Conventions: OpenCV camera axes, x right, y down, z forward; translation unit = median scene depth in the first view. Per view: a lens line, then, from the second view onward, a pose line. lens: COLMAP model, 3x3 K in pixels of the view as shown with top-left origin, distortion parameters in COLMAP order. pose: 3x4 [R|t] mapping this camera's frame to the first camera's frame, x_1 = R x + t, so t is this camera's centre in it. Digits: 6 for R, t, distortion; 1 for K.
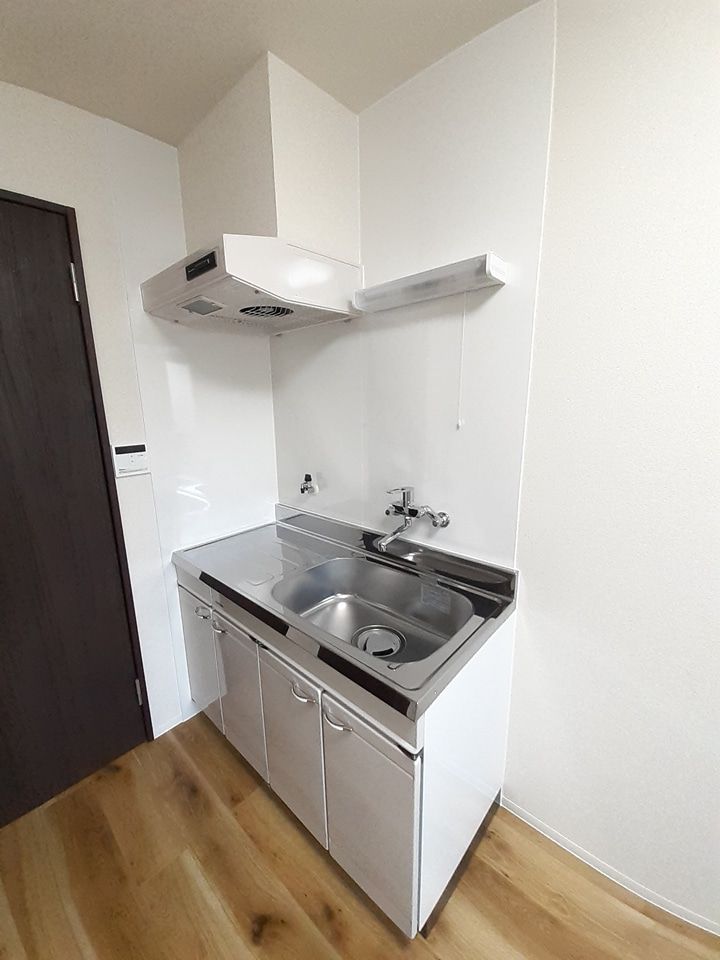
lens RADIAL K [[382.3, 0, 360.8], [0, 382.3, 480.7], [0, 0, 1]] dist [-0.011182, -0.001212]
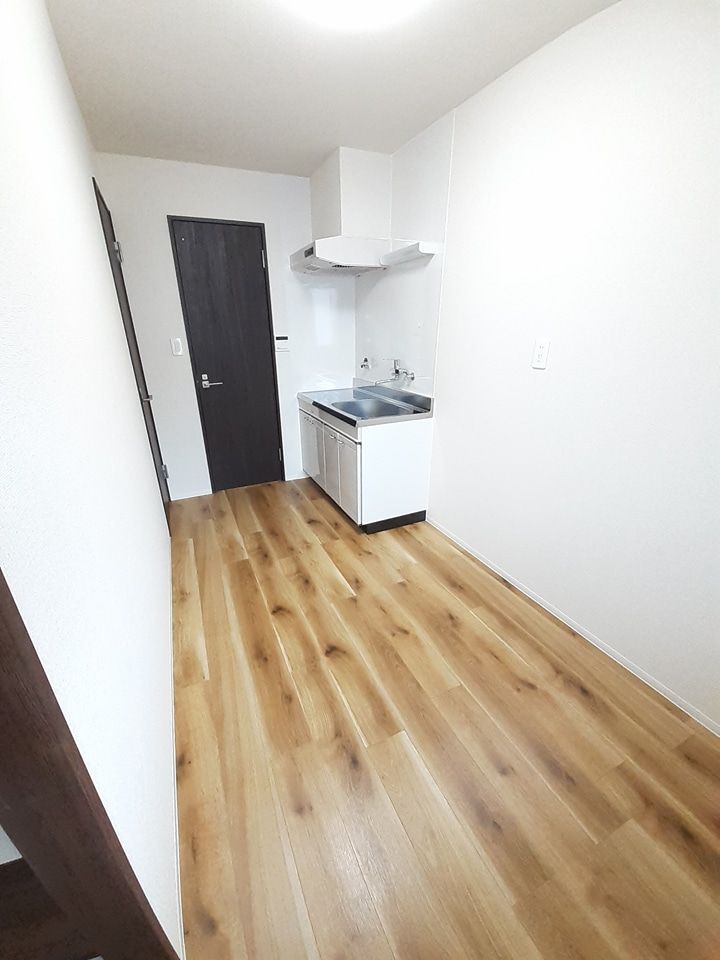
lens RADIAL K [[382.3, 0, 358.4], [0, 382.3, 481.2], [0, 0, 1]] dist [-0.011182, -0.001212]
pose [[0.924408, 0.151444, -0.350048, 0.753112], [-0.085575, 0.976744, 0.196590, 0.275506], [0.371680, -0.151774, 0.915870, -1.051574]]
